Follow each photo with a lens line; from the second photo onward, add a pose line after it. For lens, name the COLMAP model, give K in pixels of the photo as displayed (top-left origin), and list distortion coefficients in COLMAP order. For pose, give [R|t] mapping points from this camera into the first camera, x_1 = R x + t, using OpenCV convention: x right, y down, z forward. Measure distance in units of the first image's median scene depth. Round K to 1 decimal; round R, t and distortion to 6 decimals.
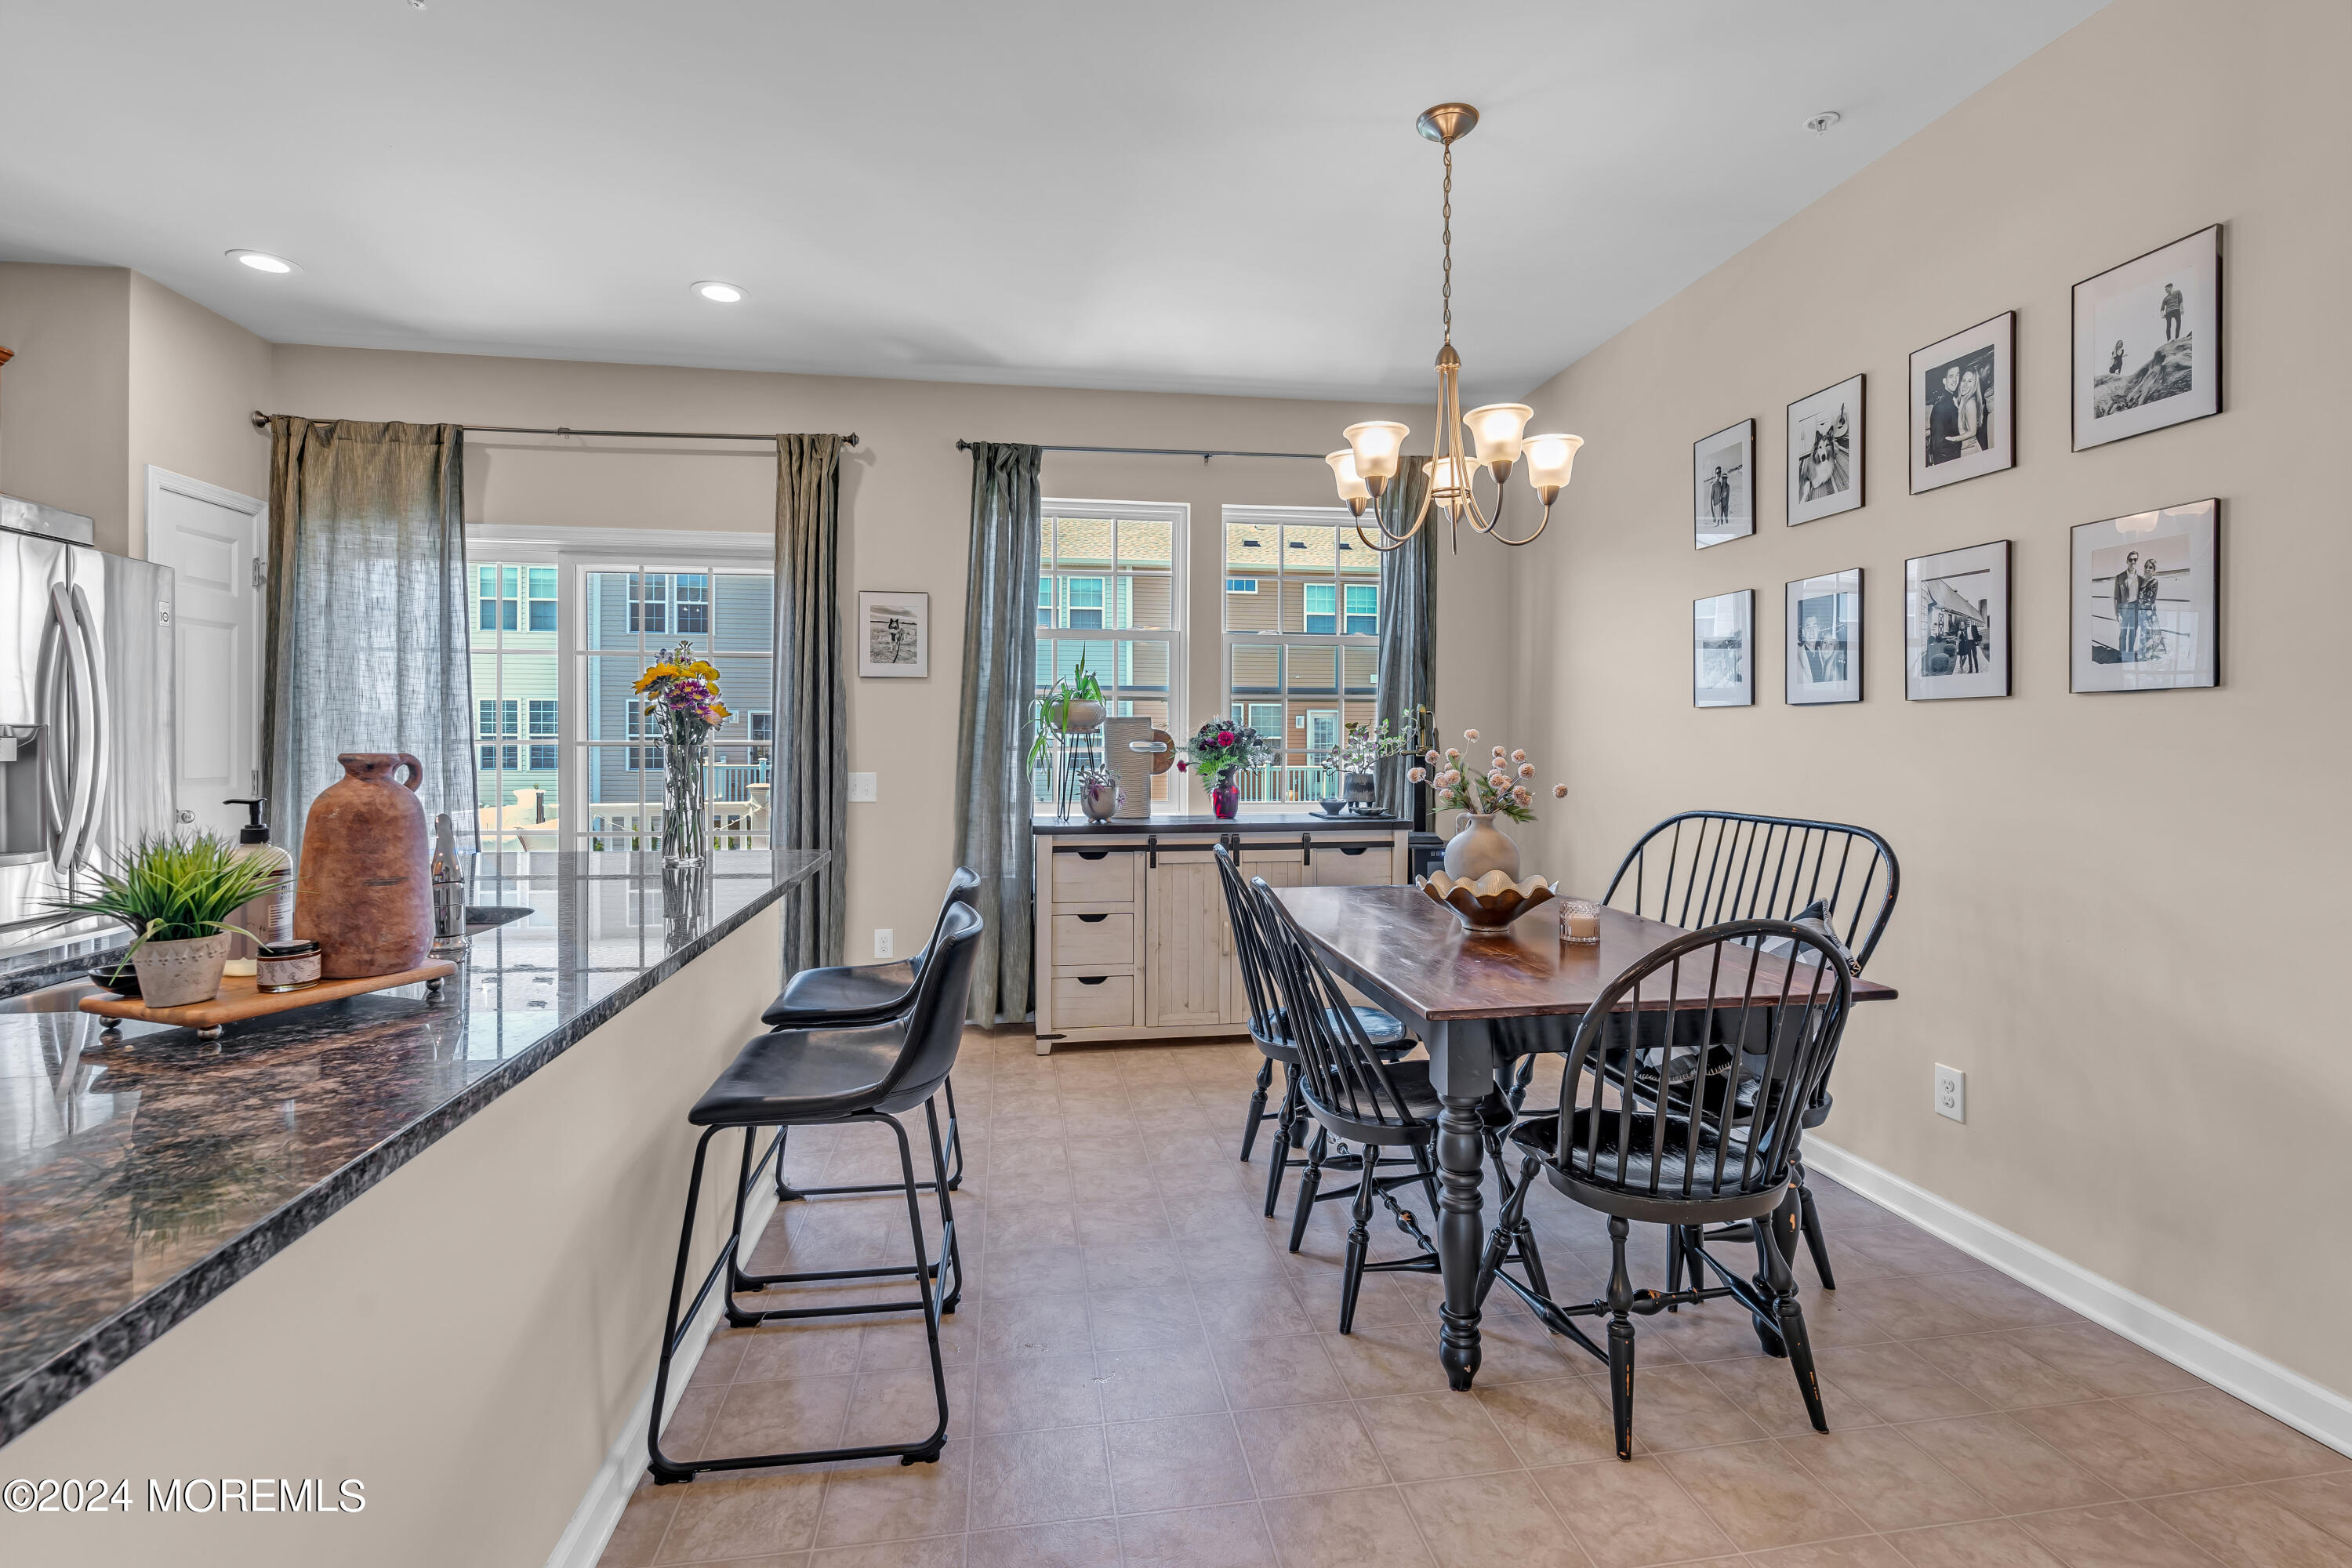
lens RADIAL K [[1066.6, 0, 1179.5], [0, 1066.6, 757.1], [0, 0, 1]] dist [-0.003376, 0.000219]
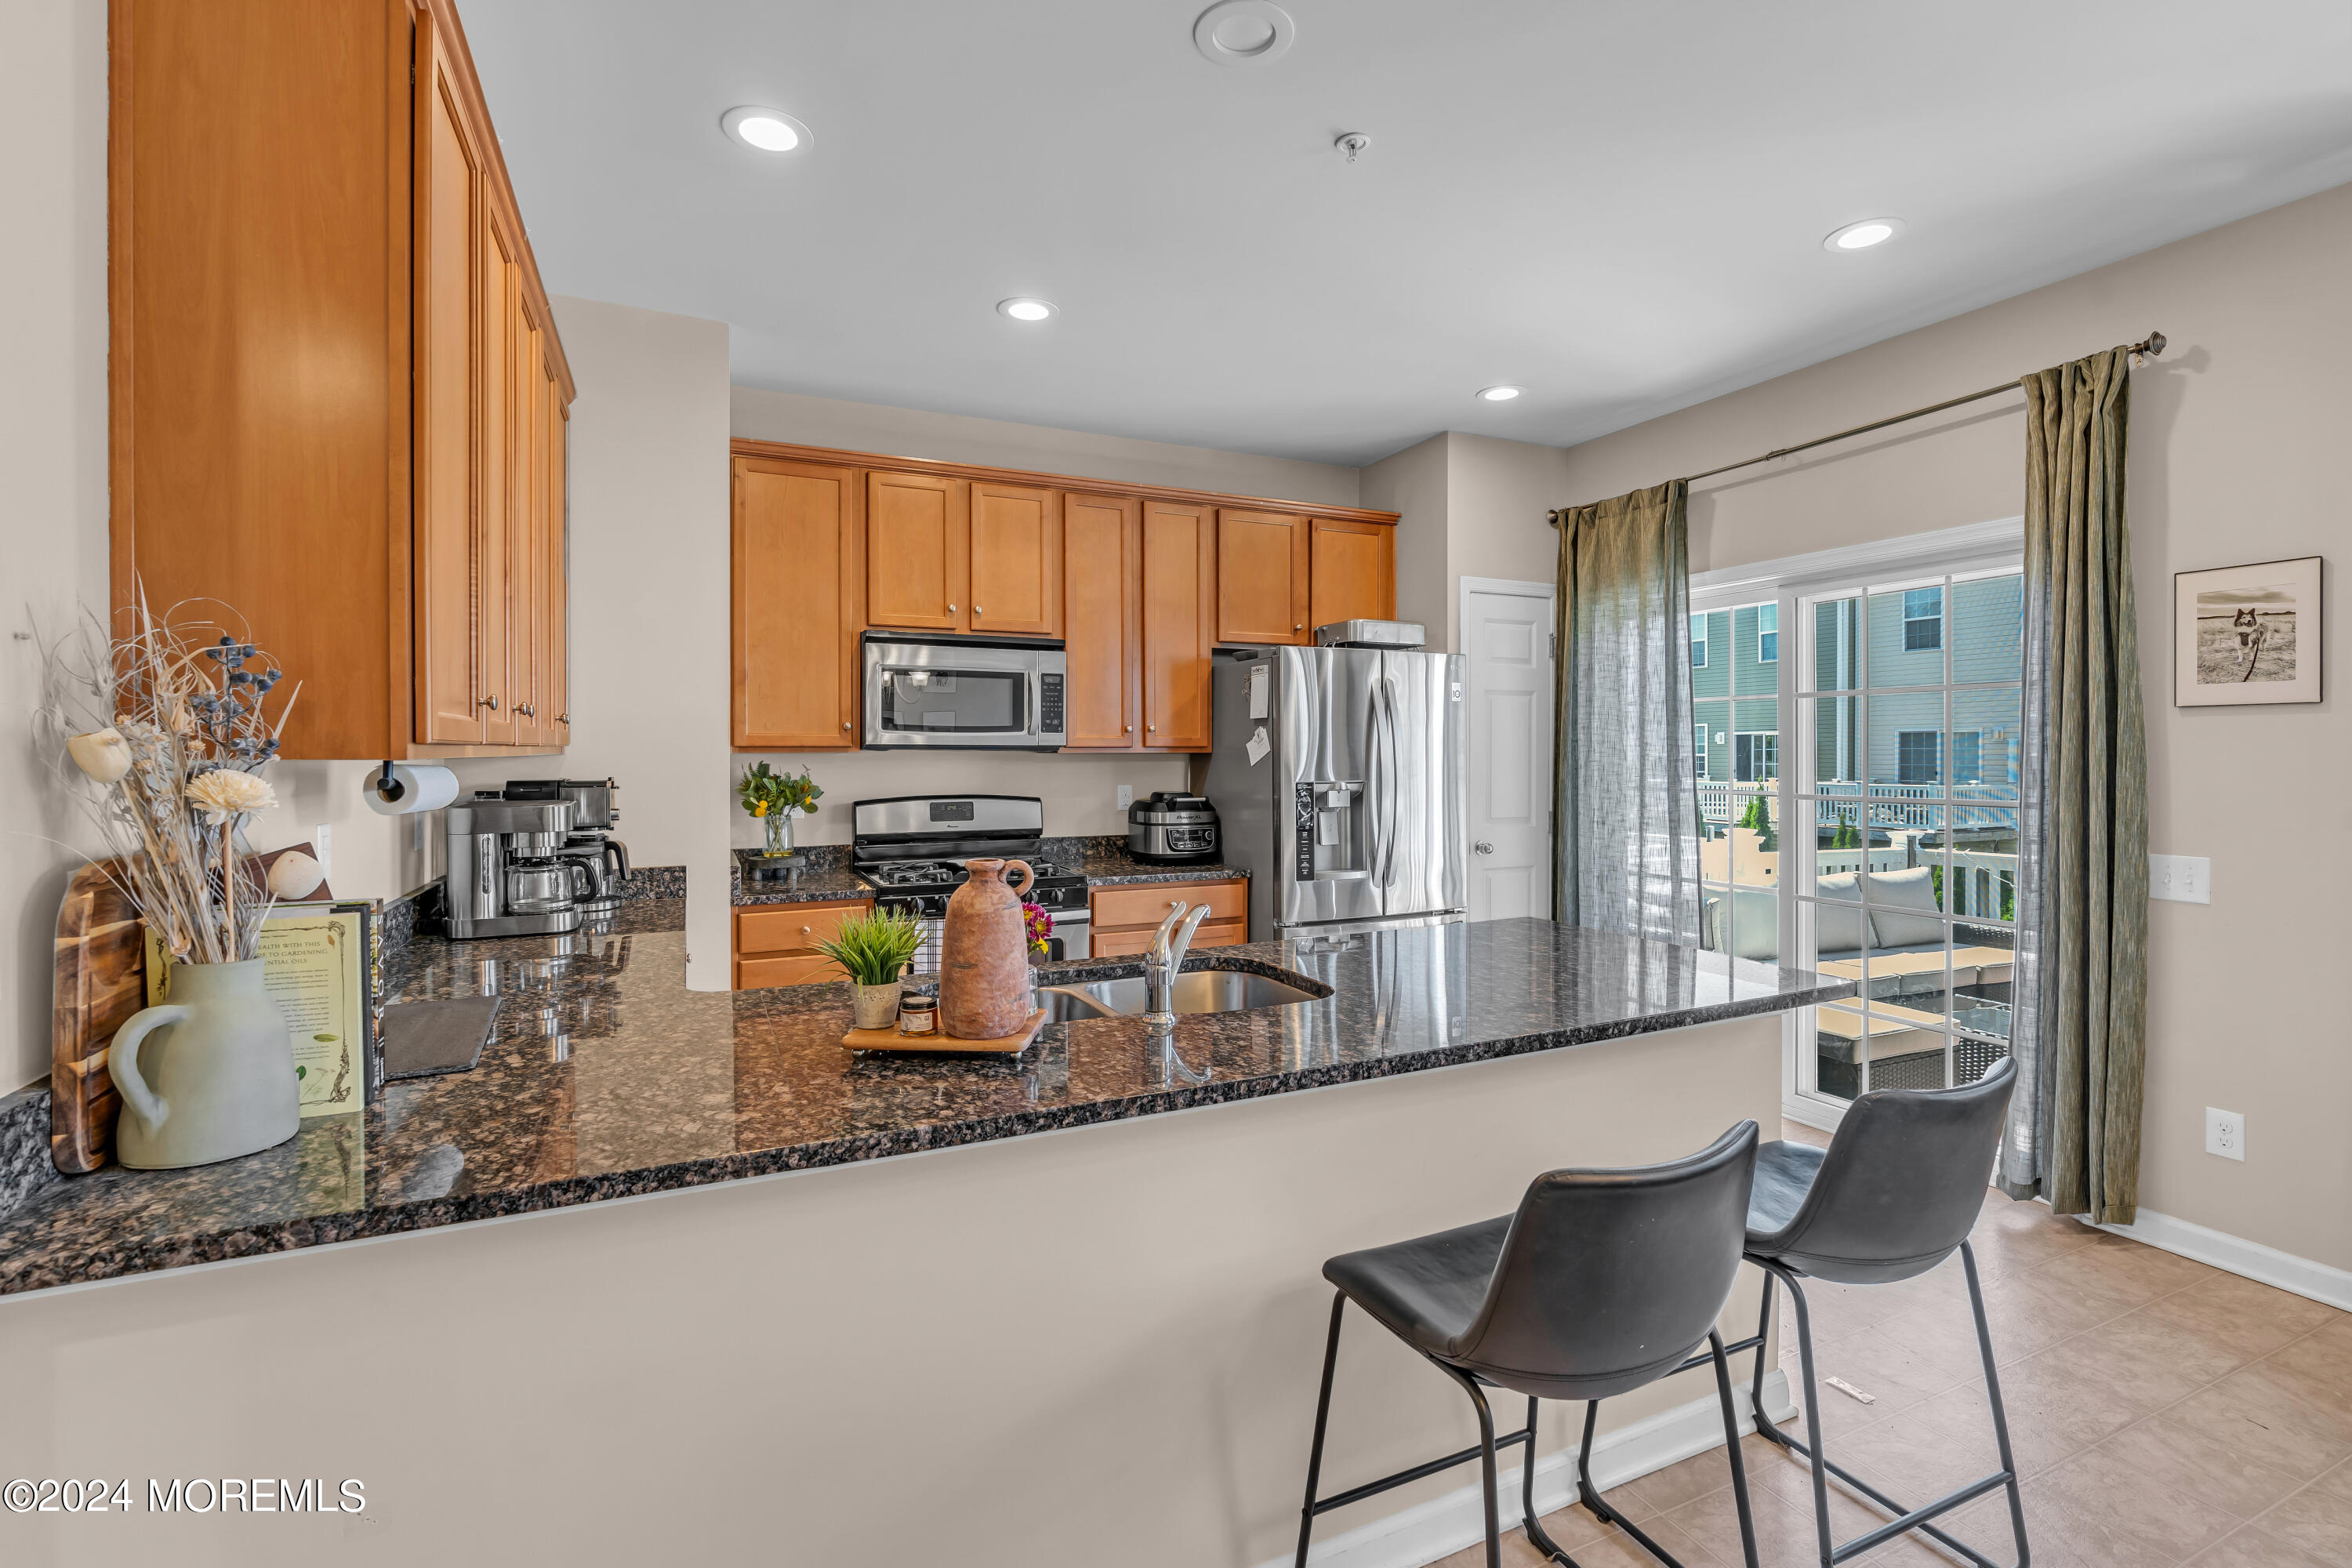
lens RADIAL K [[1066.6, 0, 1179.5], [0, 1066.6, 757.1], [0, 0, 1]] dist [-0.003376, 0.000219]
pose [[0.274836, -0.000181, -0.961491, 0.162118], [-0.012171, 0.999919, -0.003667, -0.038545], [0.961414, 0.012710, 0.274812, 0.268817]]
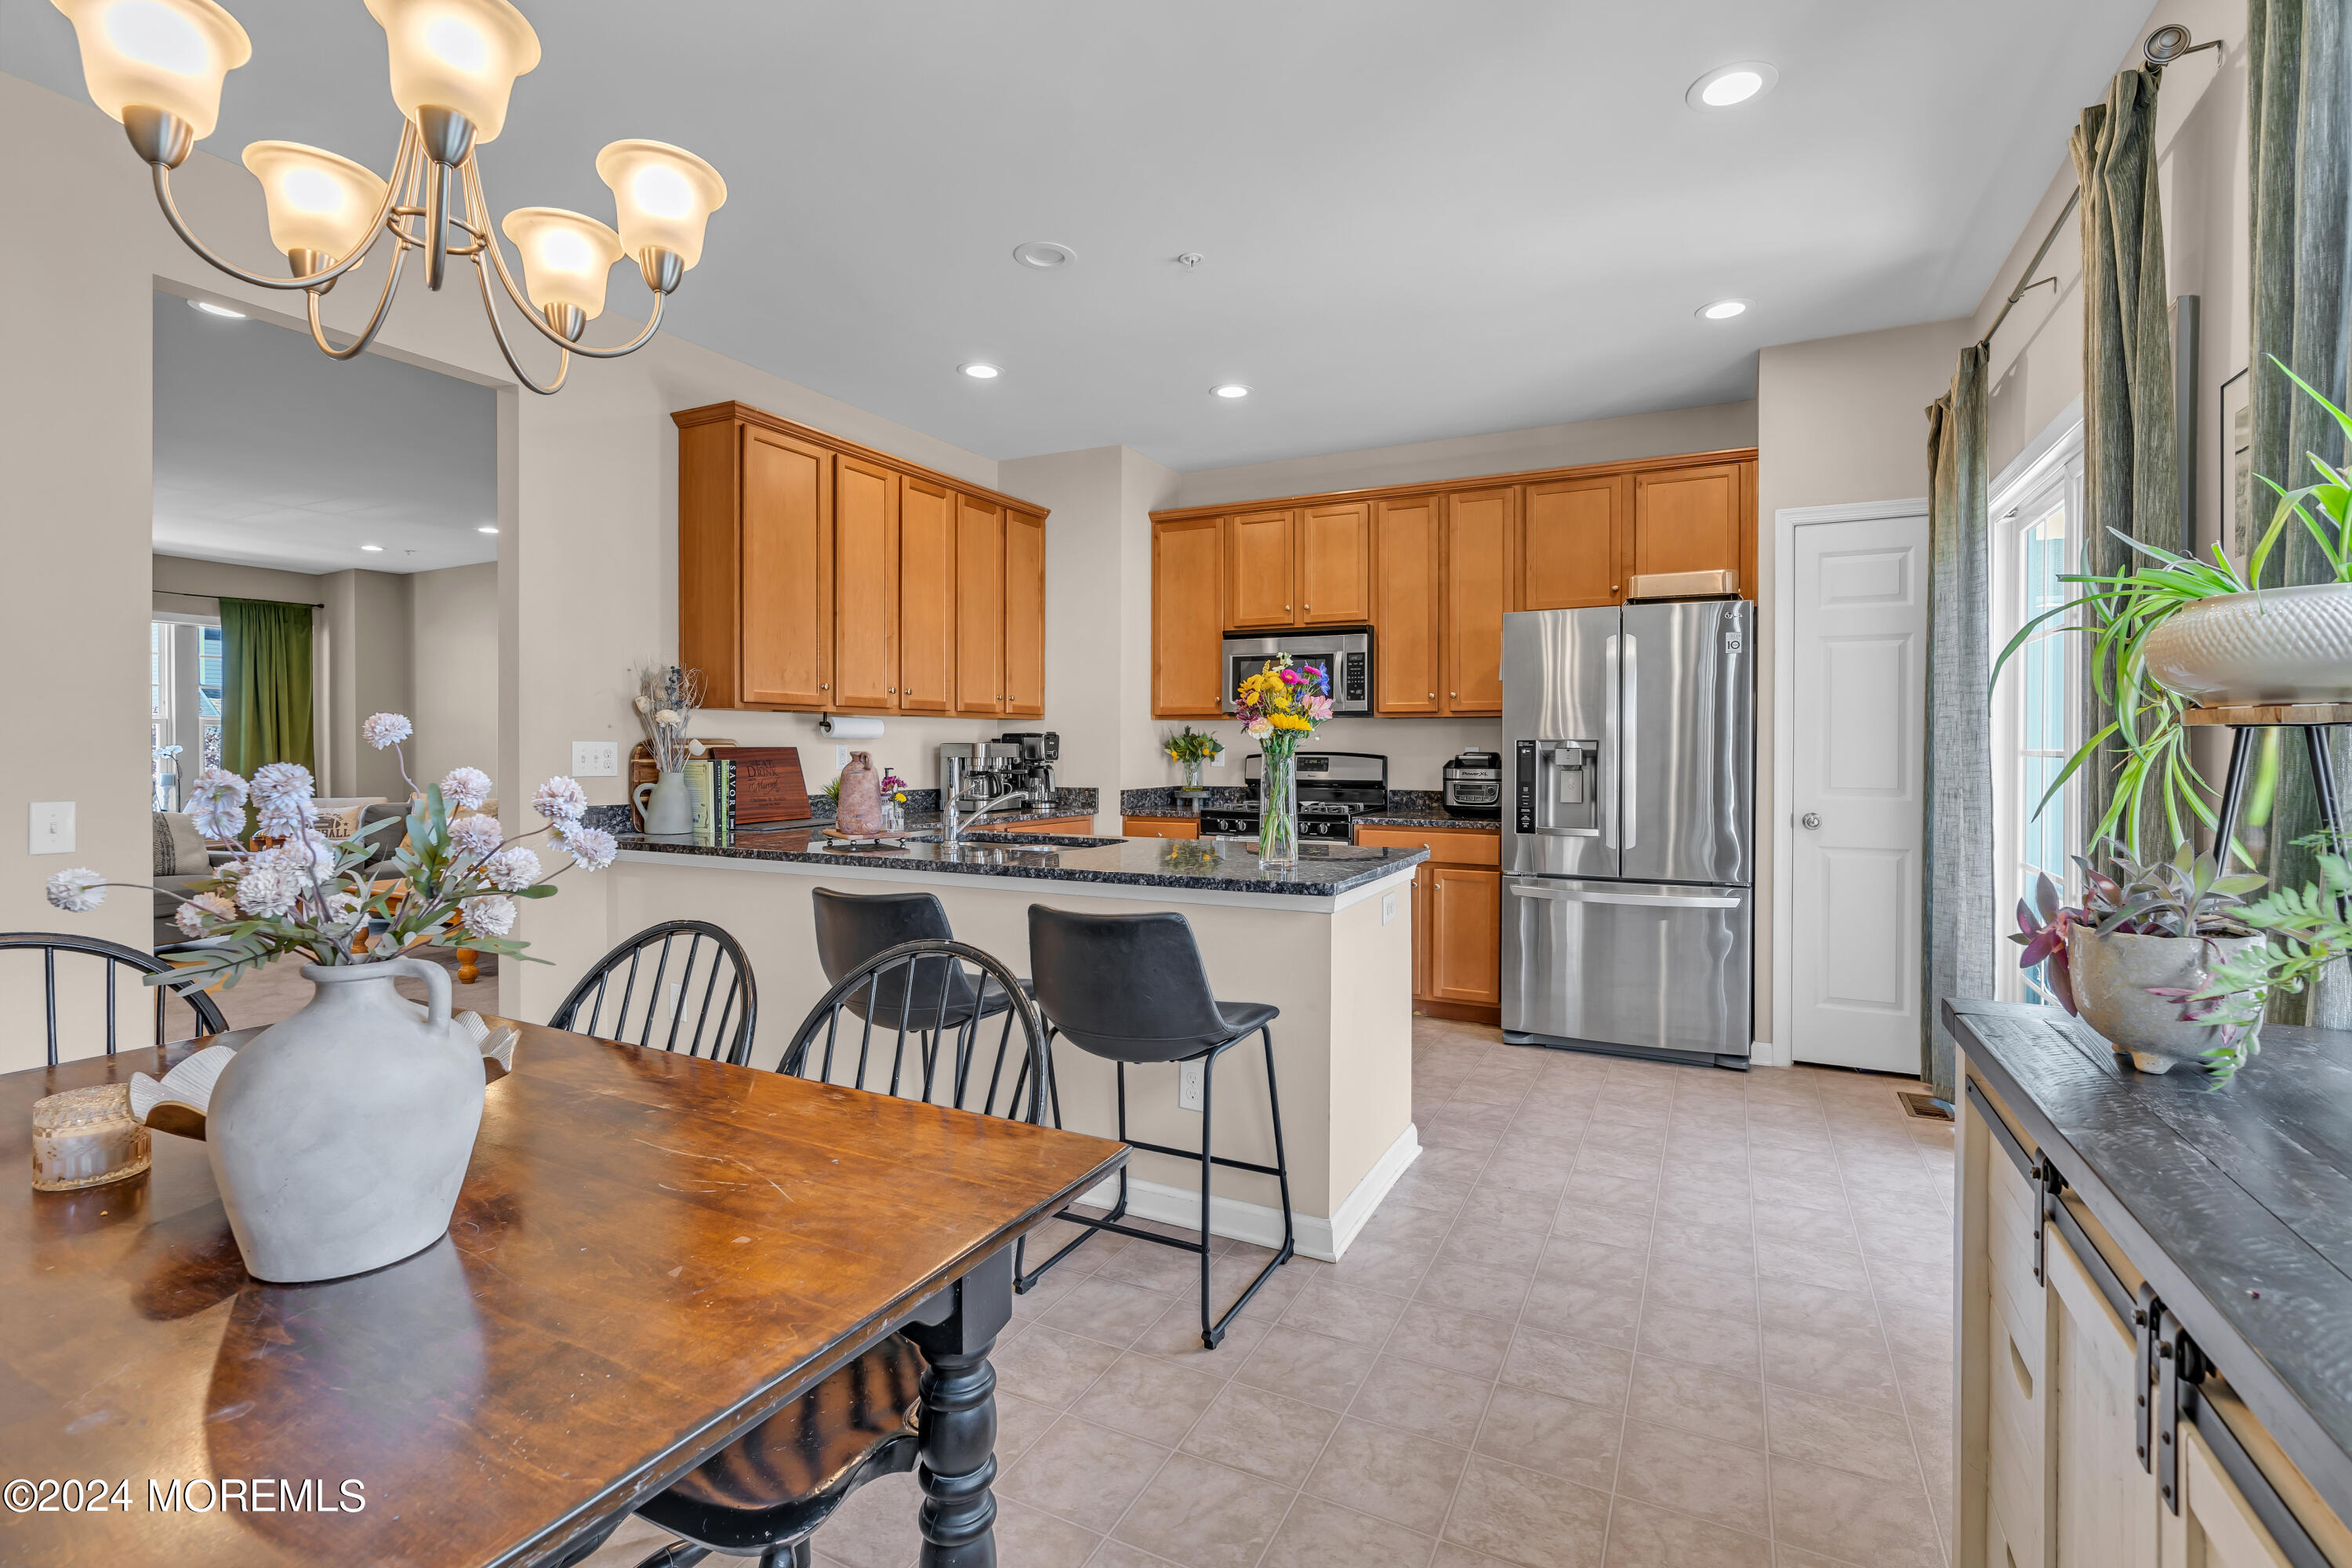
lens RADIAL K [[1066.6, 0, 1179.5], [0, 1066.6, 757.1], [0, 0, 1]] dist [-0.003376, 0.000219]
pose [[-0.588216, 0.002876, -0.808699, 0.286730], [-0.017902, 0.999702, 0.016577, -0.014351], [0.808506, 0.024229, -0.587990, 1.012771]]
